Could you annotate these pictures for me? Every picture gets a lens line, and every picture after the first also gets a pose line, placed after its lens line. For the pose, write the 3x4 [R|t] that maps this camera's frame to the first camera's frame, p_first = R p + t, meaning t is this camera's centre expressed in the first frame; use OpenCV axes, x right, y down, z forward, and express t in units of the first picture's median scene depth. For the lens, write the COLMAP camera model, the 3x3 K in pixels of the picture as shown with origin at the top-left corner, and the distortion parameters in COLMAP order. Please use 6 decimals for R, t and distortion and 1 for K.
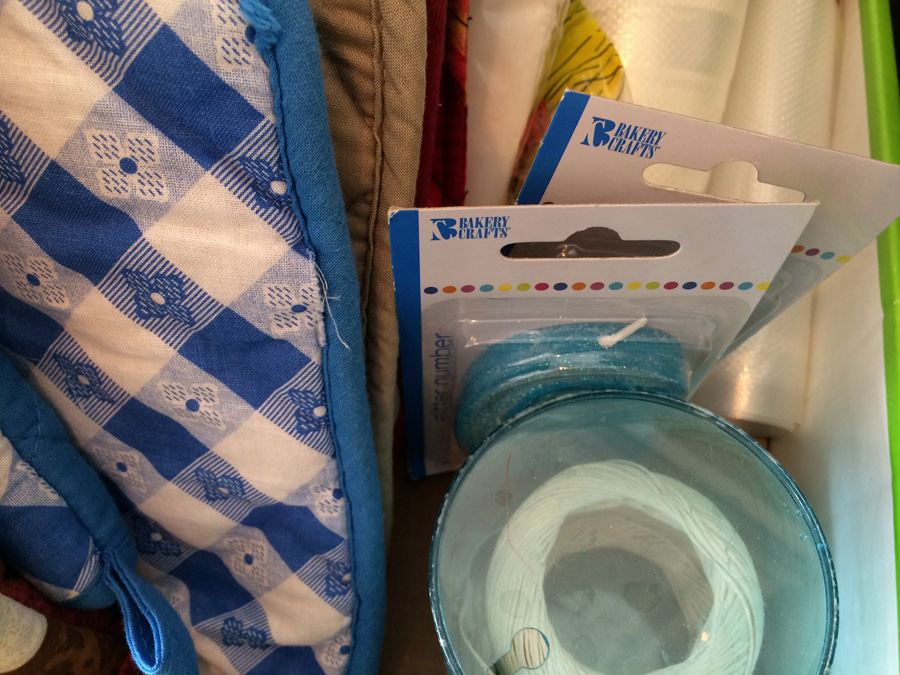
lens RADIAL K [[771.8, 0, 449.3], [0, 771.8, 337.1], [0, 0, 1]] dist [0.061495, -0.124086]
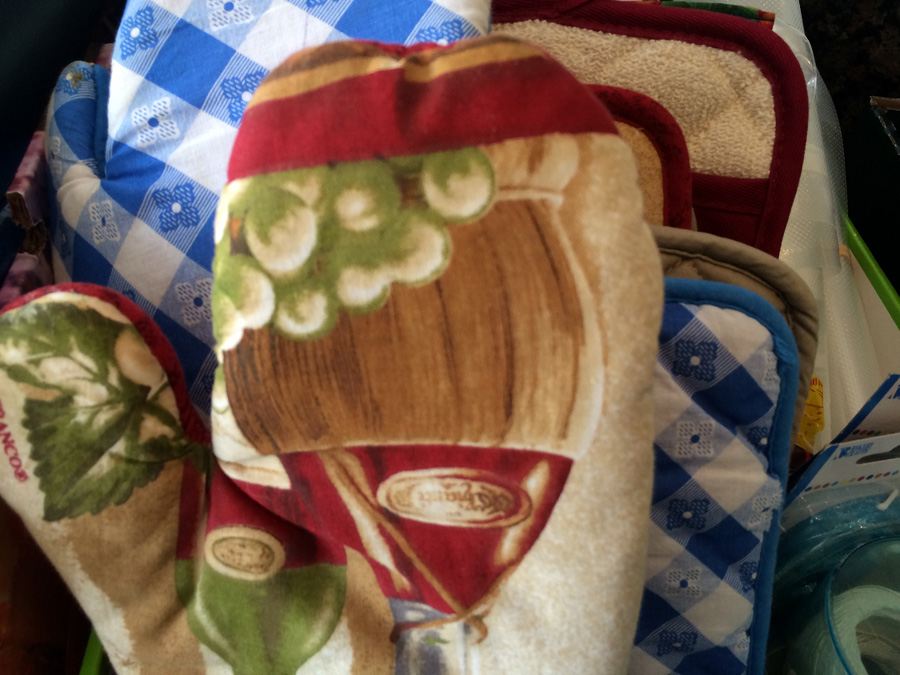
lens RADIAL K [[771.8, 0, 460.1], [0, 771.8, 367.2], [0, 0, 1]] dist [0.061495, -0.124086]
pose [[0.962117, -0.090369, 0.257225, -1.304222], [0.147894, 0.965586, -0.213943, -0.075429], [-0.229038, 0.243880, 0.942371, -0.555262]]
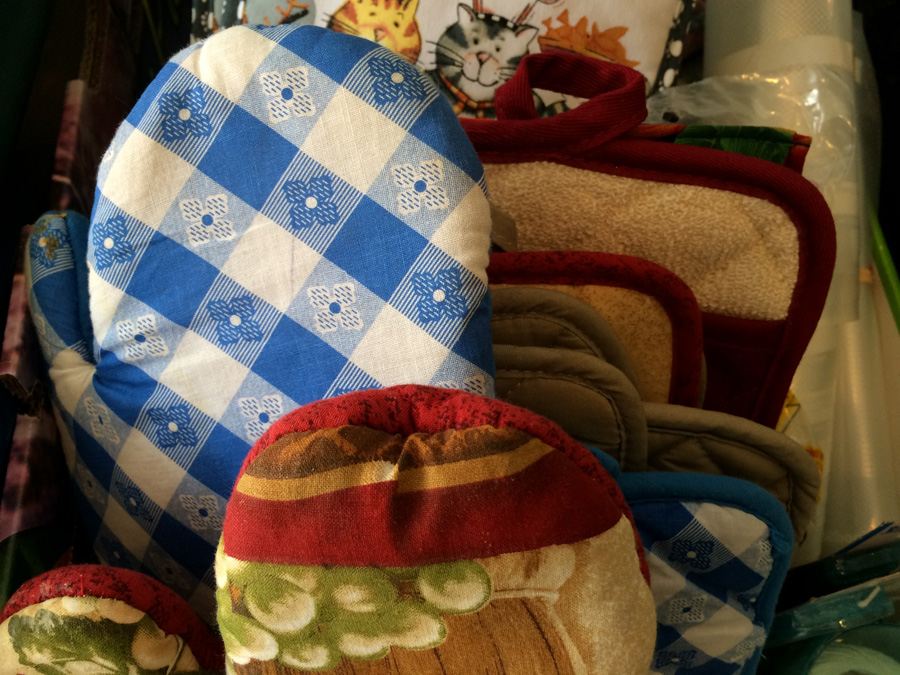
lens RADIAL K [[771.8, 0, 458.3], [0, 771.8, 349.7], [0, 0, 1]] dist [0.061495, -0.124086]
pose [[0.965502, -0.157178, 0.207608, -1.169162], [0.151363, 0.987512, 0.043706, -0.950308], [-0.211885, -0.010775, 0.977235, -0.658123]]
